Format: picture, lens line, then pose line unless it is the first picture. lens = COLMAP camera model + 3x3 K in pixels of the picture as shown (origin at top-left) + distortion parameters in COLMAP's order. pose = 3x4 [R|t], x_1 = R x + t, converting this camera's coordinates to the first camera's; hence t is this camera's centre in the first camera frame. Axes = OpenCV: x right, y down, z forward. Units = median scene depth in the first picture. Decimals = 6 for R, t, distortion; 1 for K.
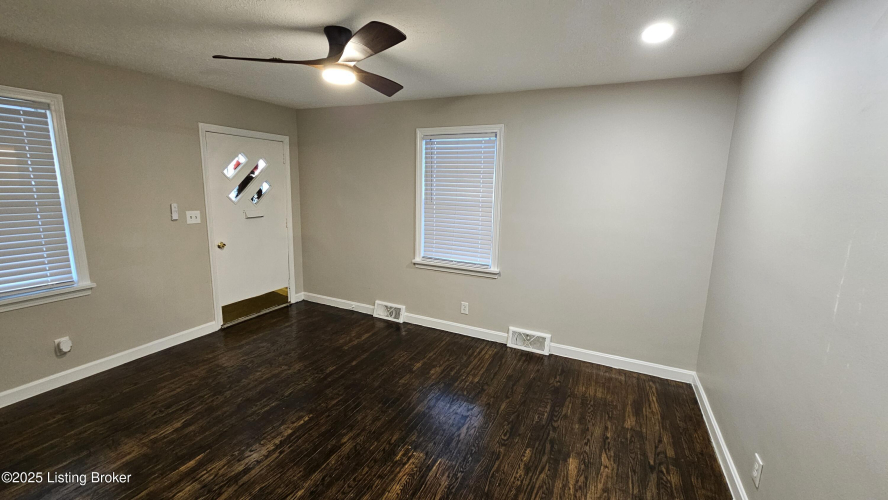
lens RADIAL K [[362.7, 0, 444.8], [0, 362.7, 246.0], [0, 0, 1]] dist [0.001025, 0.000342]
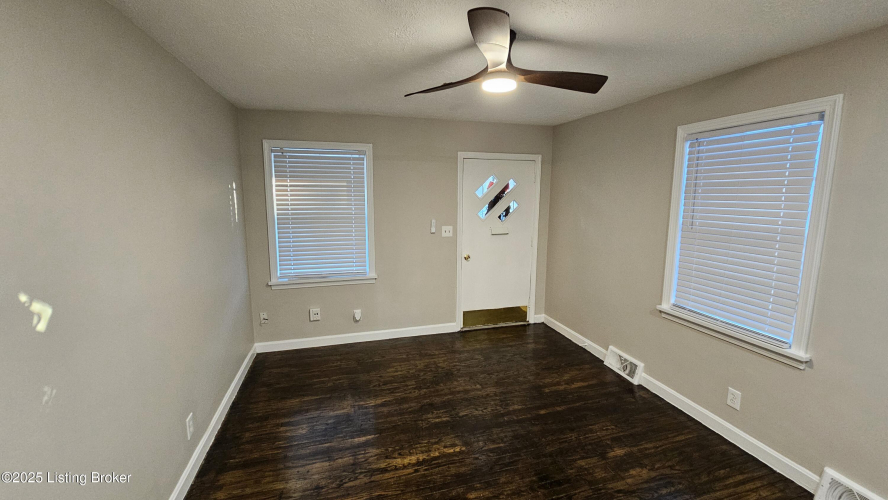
lens RADIAL K [[362.7, 0, 444.8], [0, 362.7, 246.0], [0, 0, 1]] dist [0.001025, 0.000342]
pose [[0.664698, 0.084983, -0.742263, 0.183799], [-0.116524, 0.993144, 0.009359, -0.043218], [0.737970, 0.080270, 0.670043, 0.207445]]
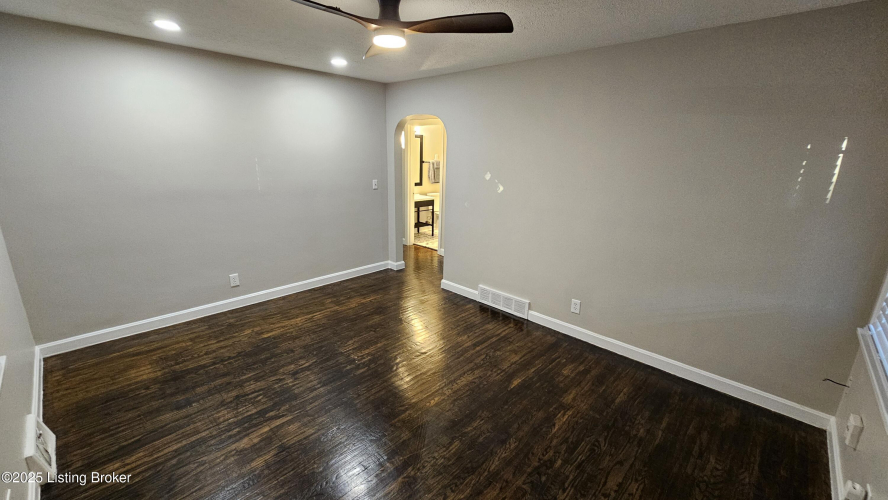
lens RADIAL K [[362.7, 0, 444.8], [0, 362.7, 246.0], [0, 0, 1]] dist [0.001025, 0.000342]
pose [[-0.948831, -0.125012, 0.289986, -0.458241], [0.007931, 0.908580, 0.417636, -0.226738], [-0.315685, 0.398566, -0.861097, 1.182294]]
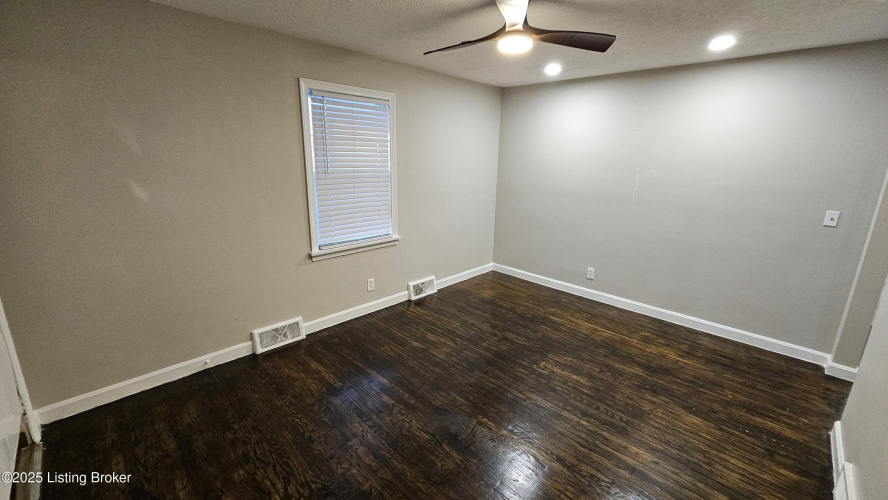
lens RADIAL K [[362.7, 0, 444.8], [0, 362.7, 246.0], [0, 0, 1]] dist [0.001025, 0.000342]
pose [[0.318467, -0.251150, 0.914058, -0.809148], [0.150895, 0.965400, 0.212684, -0.112603], [-0.935847, 0.070194, 0.345345, 0.529217]]
